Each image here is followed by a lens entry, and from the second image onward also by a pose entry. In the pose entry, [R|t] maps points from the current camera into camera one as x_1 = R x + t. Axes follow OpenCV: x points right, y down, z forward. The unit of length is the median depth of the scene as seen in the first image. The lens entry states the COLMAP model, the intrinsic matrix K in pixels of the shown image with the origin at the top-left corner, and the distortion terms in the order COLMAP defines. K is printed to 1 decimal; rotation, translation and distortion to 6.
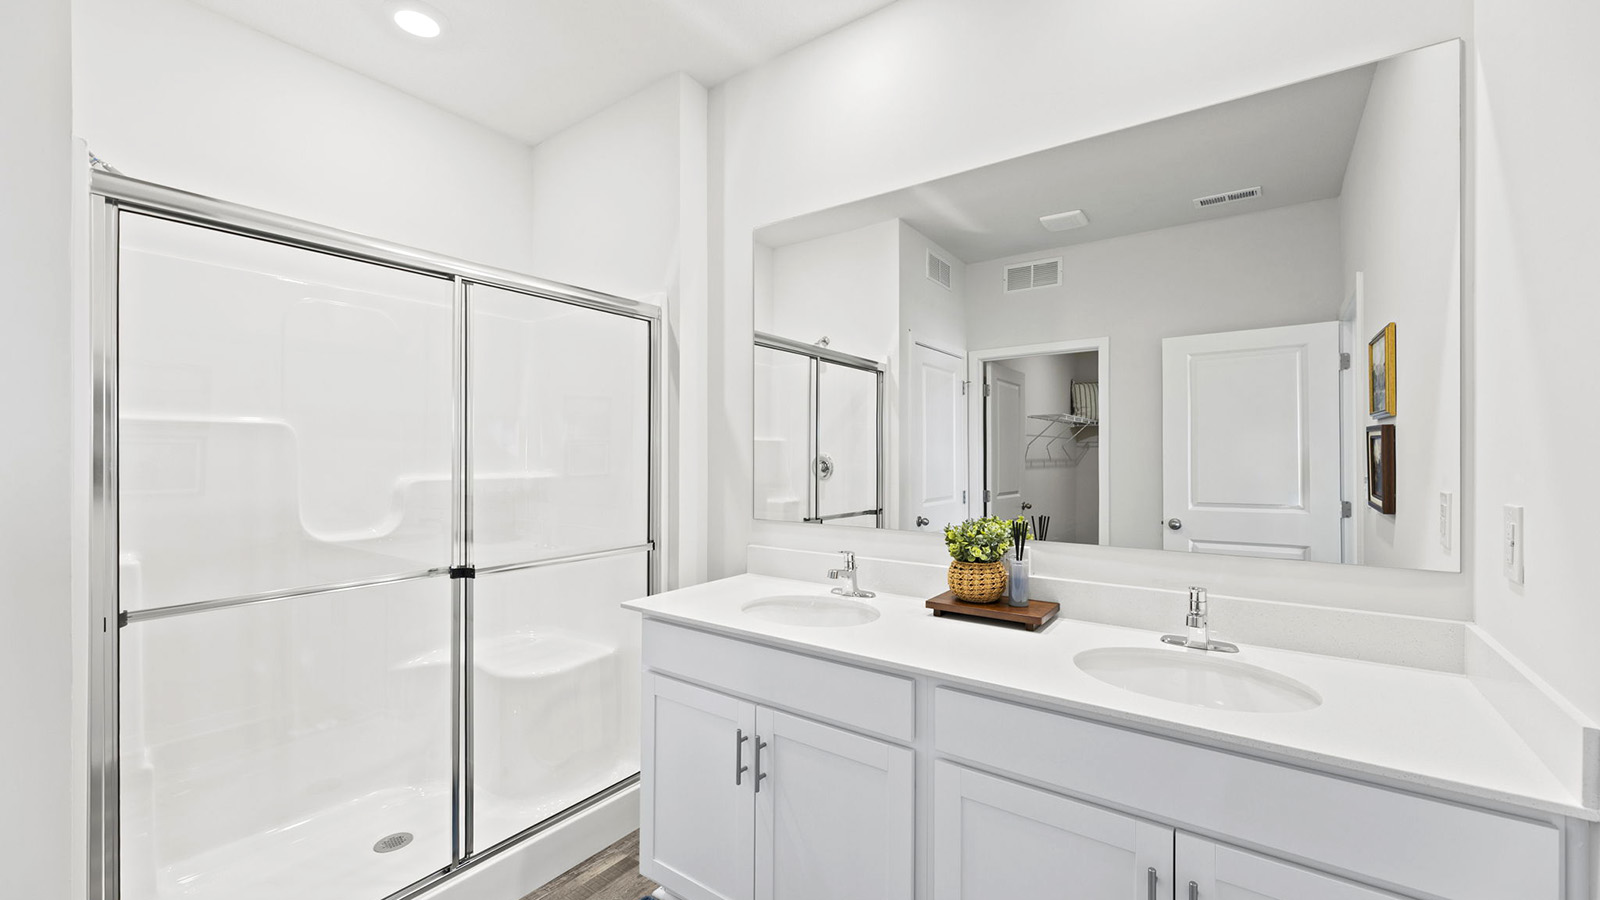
lens RADIAL K [[646.1, 0, 796.5], [0, 646.1, 453.3], [0, 0, 1]] dist [0.004164, -0.000551]
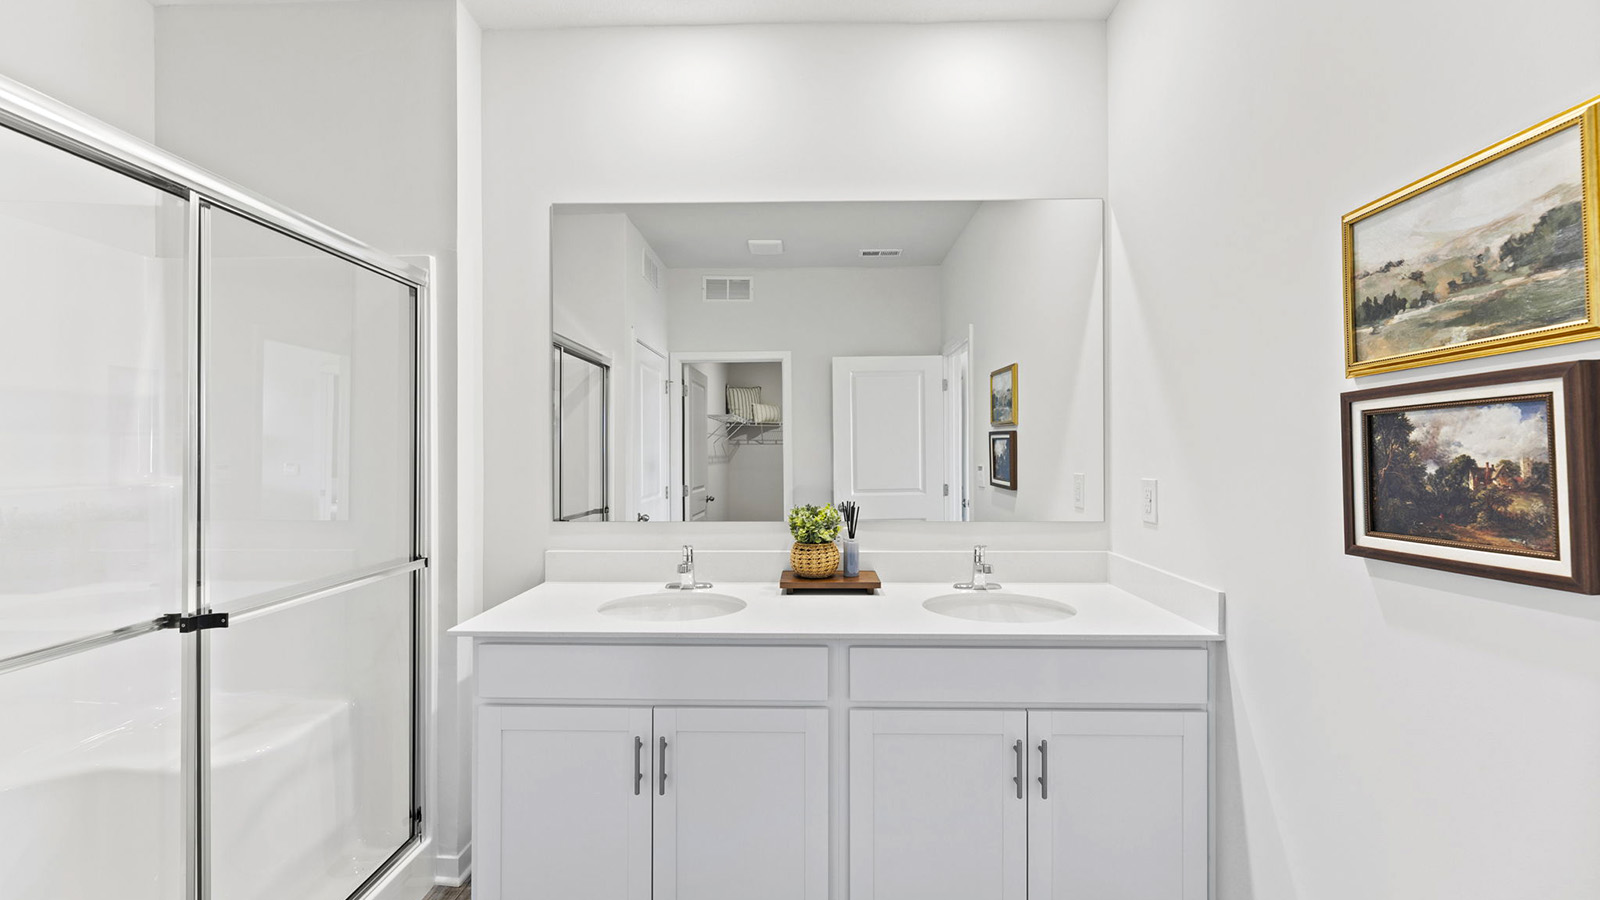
lens RADIAL K [[646.1, 0, 800.5], [0, 646.1, 449.0], [0, 0, 1]] dist [0.004164, -0.000551]
pose [[0.818858, 0.000761, 0.573996, -0.313049], [0.000560, 0.999998, -0.002124, 0.000938], [-0.573996, 0.002061, 0.818856, 0.050839]]
